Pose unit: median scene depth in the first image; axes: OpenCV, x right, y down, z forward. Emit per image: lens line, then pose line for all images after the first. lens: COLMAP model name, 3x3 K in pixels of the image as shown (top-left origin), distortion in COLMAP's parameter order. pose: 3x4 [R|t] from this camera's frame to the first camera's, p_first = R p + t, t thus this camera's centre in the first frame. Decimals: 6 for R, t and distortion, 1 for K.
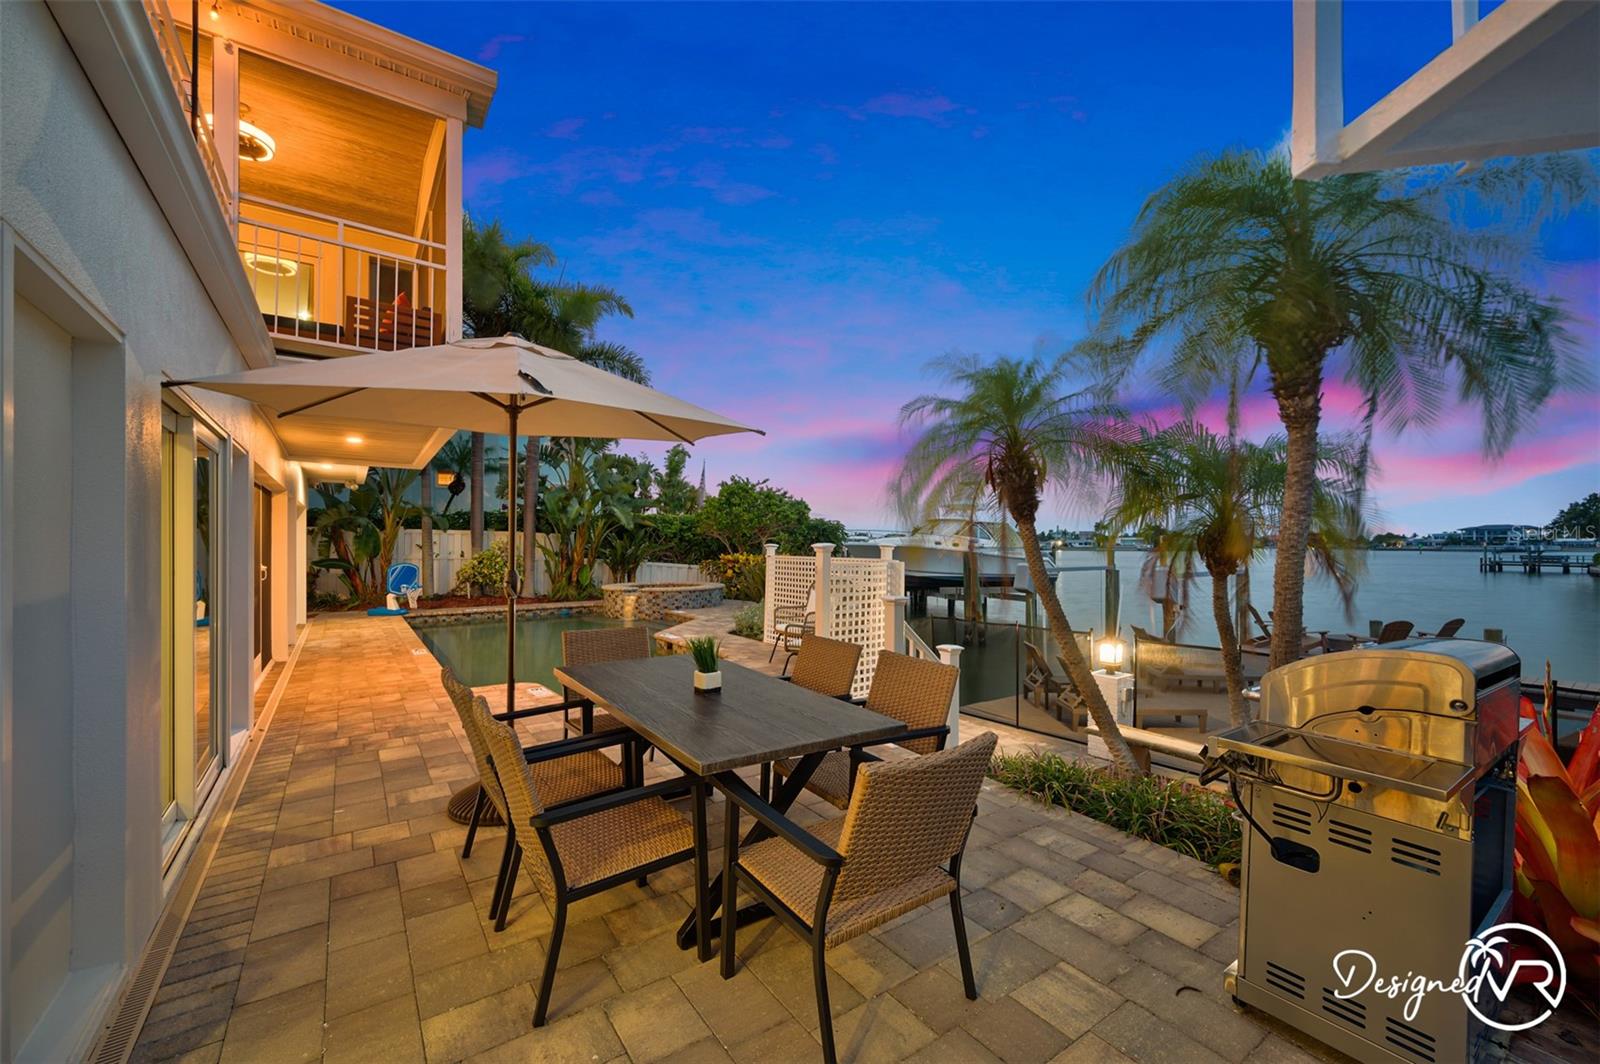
lens RADIAL K [[643.0, 0, 803.3], [0, 643.0, 536.2], [0, 0, 1]] dist [0.001967, 0.000189]
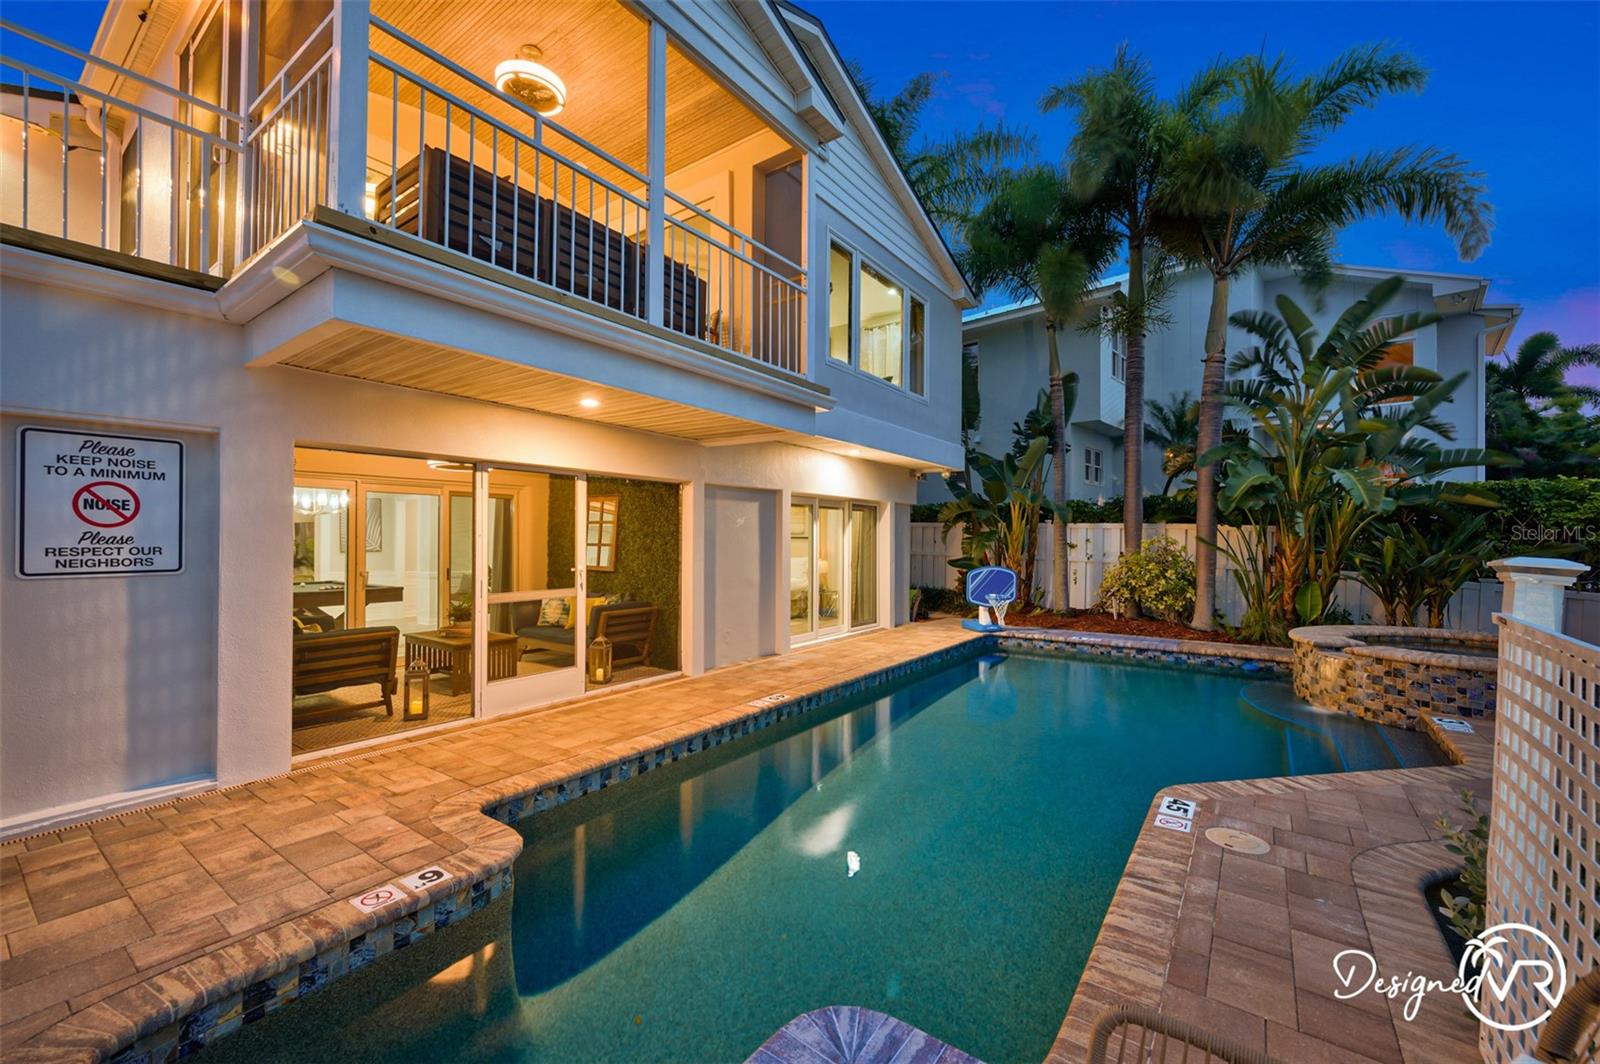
lens RADIAL K [[643.0, 0, 803.3], [0, 643.0, 536.2], [0, 0, 1]] dist [0.001967, 0.000189]
pose [[0.327201, -0.001194, -0.944954, 0.038691], [0.007802, 0.999969, 0.001438, 0.001705], [0.944923, -0.007843, 0.327200, 0.462869]]
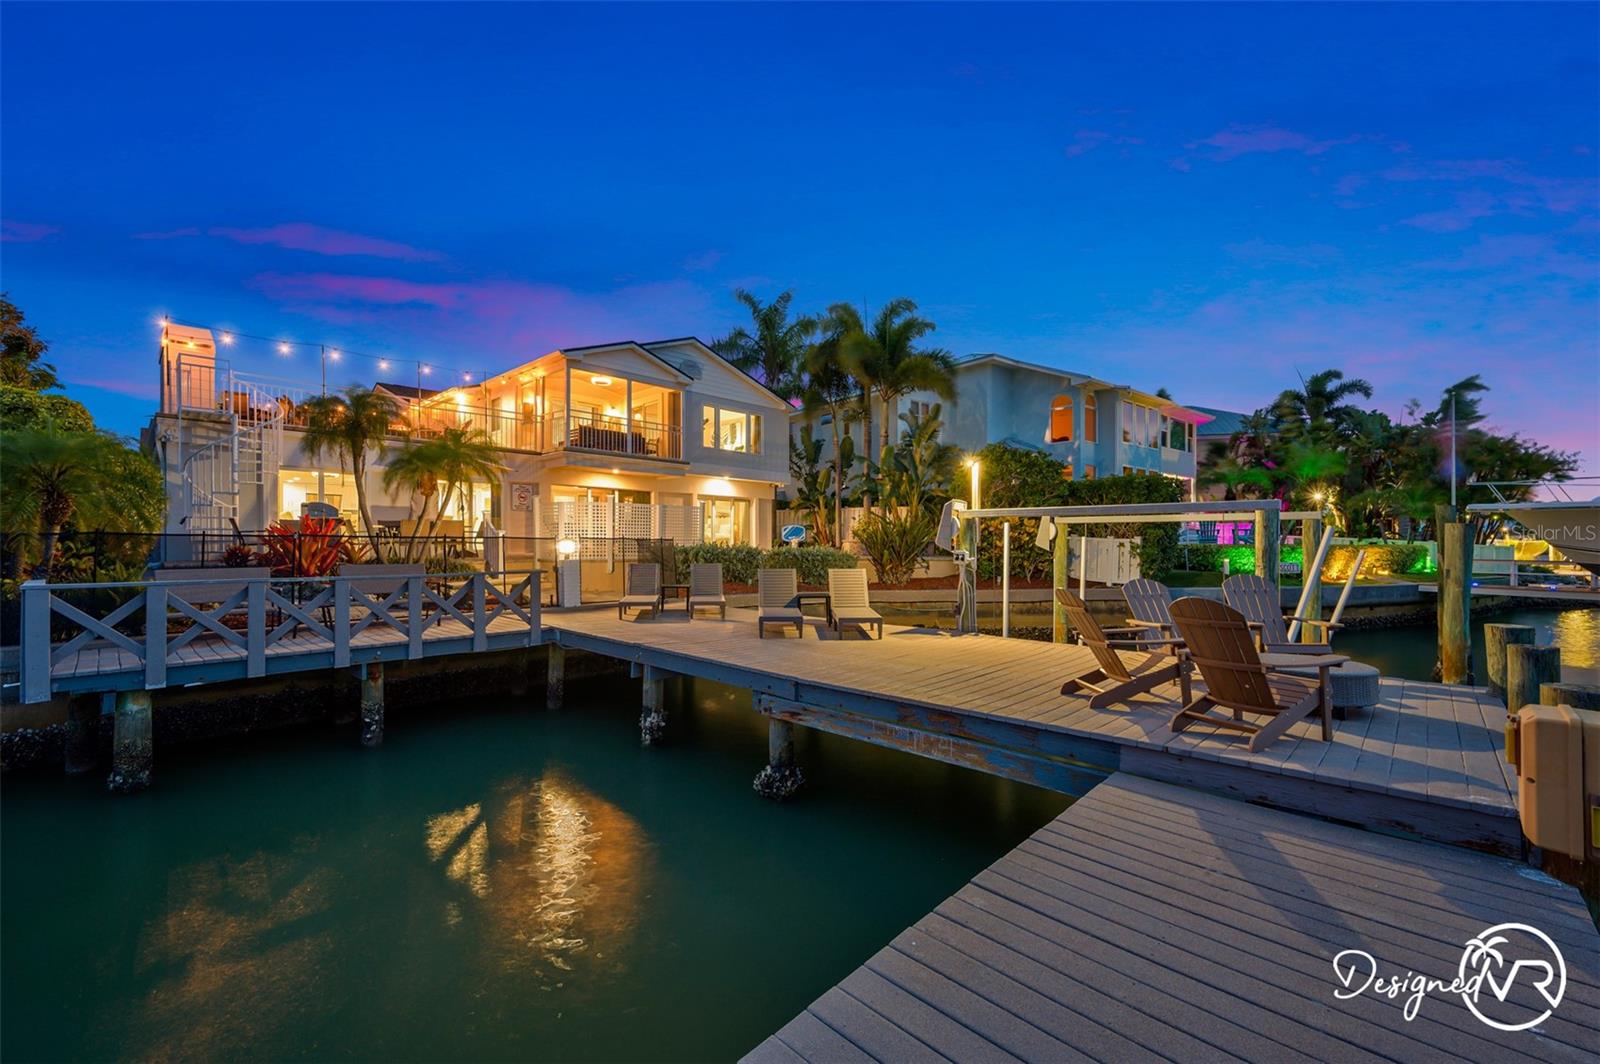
lens RADIAL K [[643.0, 0, 803.3], [0, 643.0, 536.2], [0, 0, 1]] dist [0.001967, 0.000189]
pose [[0.162335, -0.006820, -0.986712, 1.085202], [0.007556, 0.999955, -0.005669, 0.077008], [0.986707, -0.006535, 0.162379, 0.639133]]
